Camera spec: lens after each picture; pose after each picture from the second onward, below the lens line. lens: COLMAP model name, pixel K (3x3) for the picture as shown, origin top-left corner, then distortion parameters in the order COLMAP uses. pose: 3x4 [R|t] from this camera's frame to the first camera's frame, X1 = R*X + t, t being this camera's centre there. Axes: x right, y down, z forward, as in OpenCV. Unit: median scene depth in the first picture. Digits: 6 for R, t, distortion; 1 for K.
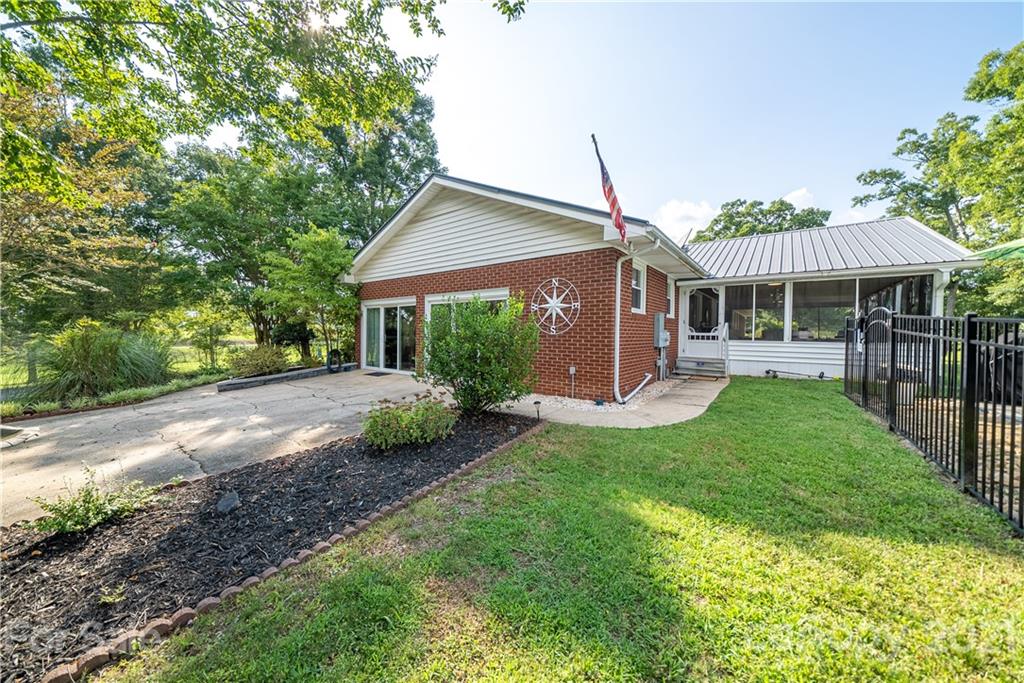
lens RADIAL K [[352.8, 0, 512.0], [0, 352.8, 341.5], [0, 0, 1]] dist [-0.005115, -0.000040]
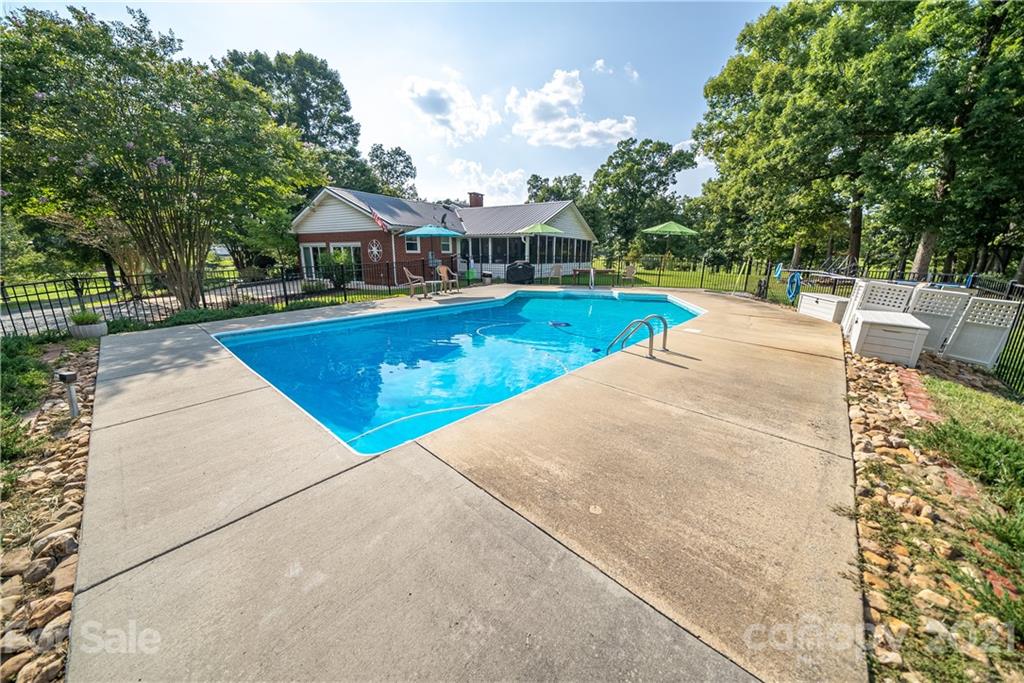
lens RADIAL K [[352.8, 0, 512.0], [0, 352.8, 341.5], [0, 0, 1]] dist [-0.005115, -0.000040]
pose [[0.994871, -0.026844, 0.097527, 0.766757], [0.004870, 0.975737, 0.218891, -0.008950], [-0.101037, -0.217293, 0.970863, -1.602633]]
